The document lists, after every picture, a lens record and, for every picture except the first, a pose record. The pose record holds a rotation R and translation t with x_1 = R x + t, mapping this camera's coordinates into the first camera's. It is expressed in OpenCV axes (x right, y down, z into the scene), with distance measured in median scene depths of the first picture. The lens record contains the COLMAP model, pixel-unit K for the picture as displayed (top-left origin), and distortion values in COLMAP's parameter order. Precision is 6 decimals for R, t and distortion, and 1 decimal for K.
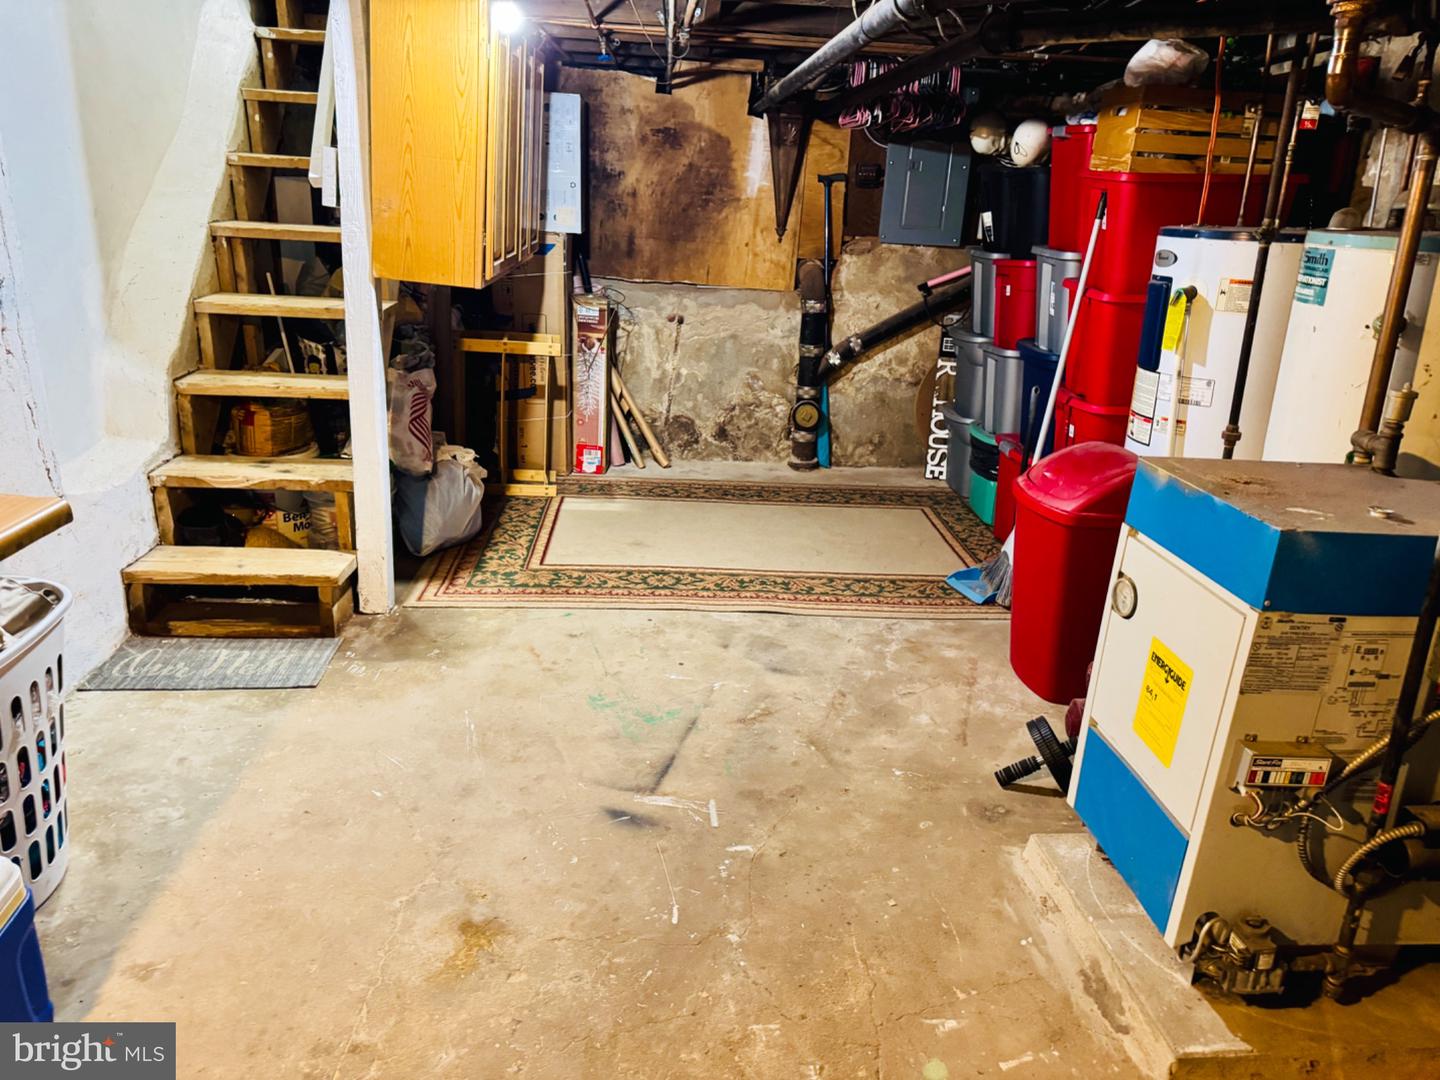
lens RADIAL K [[997.4, 0, 725.2], [0, 997.4, 534.4], [0, 0, 1]] dist [0.041800, -0.074766]
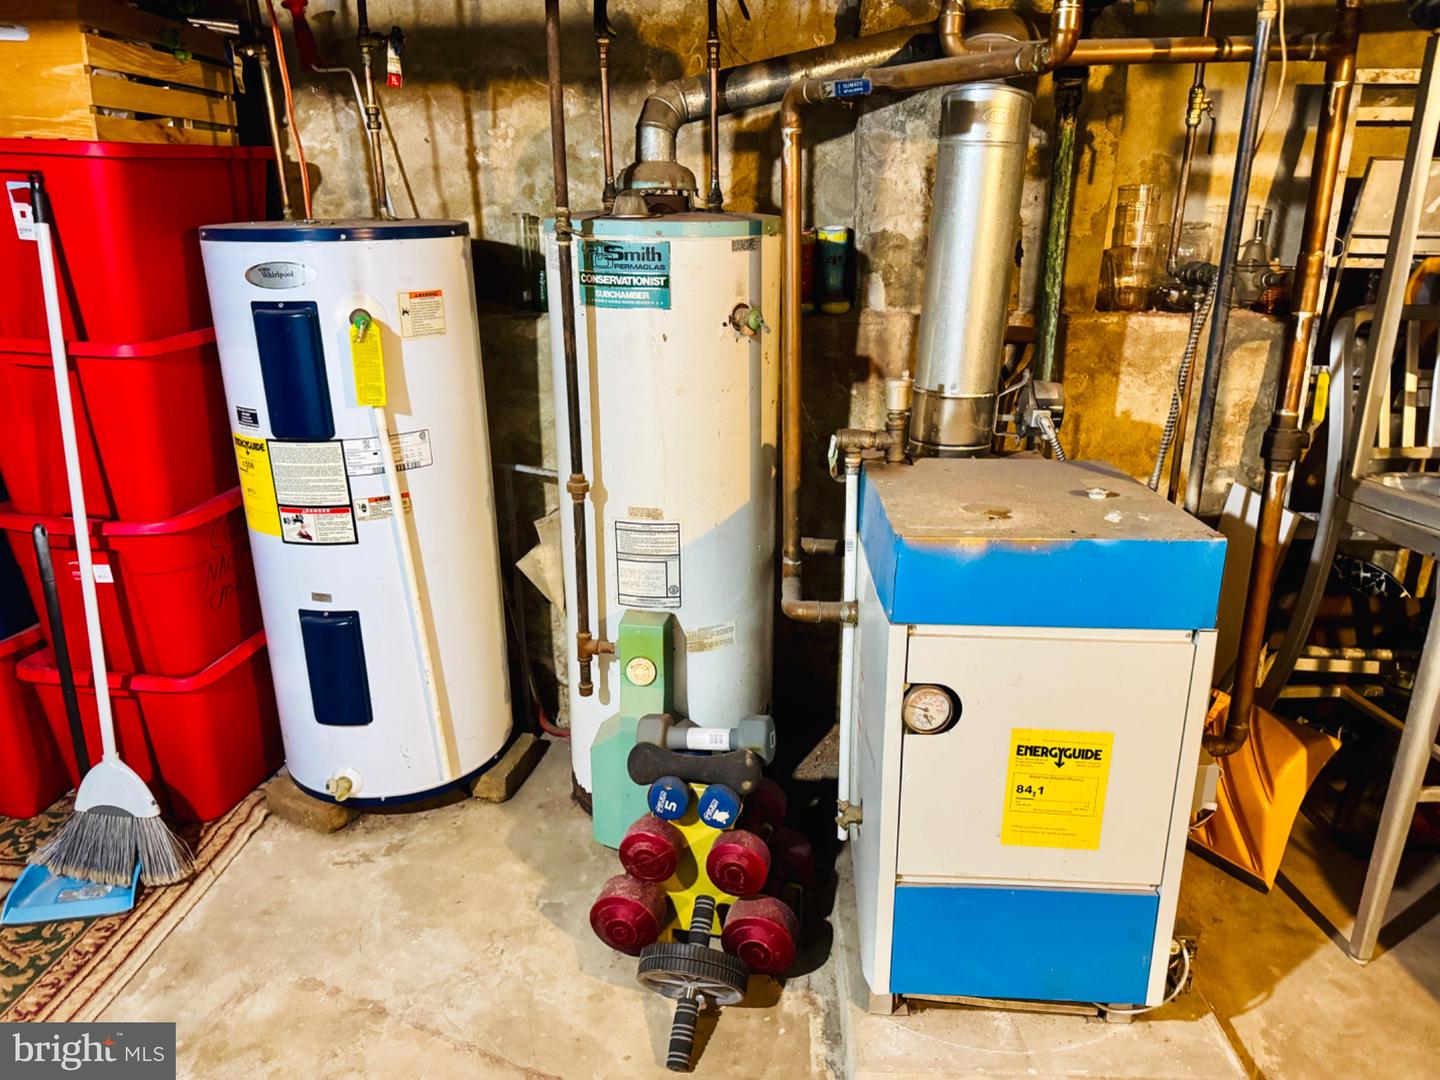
lens RADIAL K [[997.4, 0, 725.2], [0, 997.4, 534.4], [0, 0, 1]] dist [0.041800, -0.074766]
pose [[0.136418, -0.336804, 0.931640, -0.203705], [0.319154, 0.905233, 0.280524, -0.230440], [-0.937833, 0.259068, 0.230982, 0.674002]]
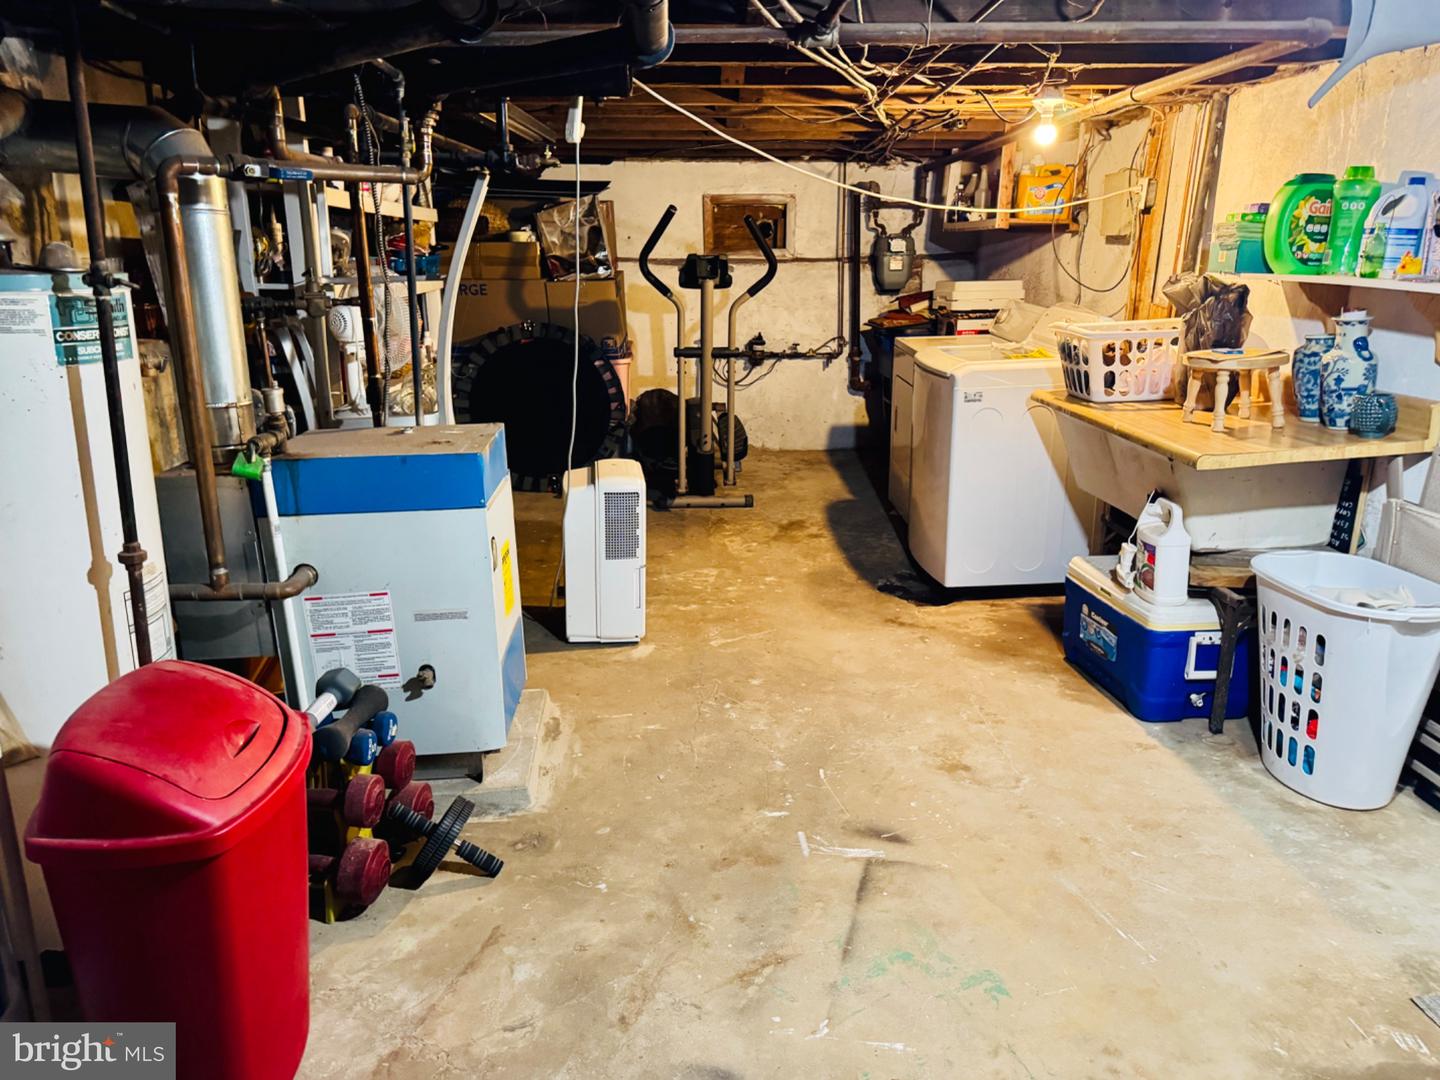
lens RADIAL K [[997.4, 0, 725.2], [0, 997.4, 534.4], [0, 0, 1]] dist [0.041800, -0.074766]
pose [[-0.999191, -0.040107, 0.002793, 0.069516], [-0.031803, 0.830977, 0.555398, -0.491111], [-0.024597, 0.554860, -0.831580, 1.474304]]
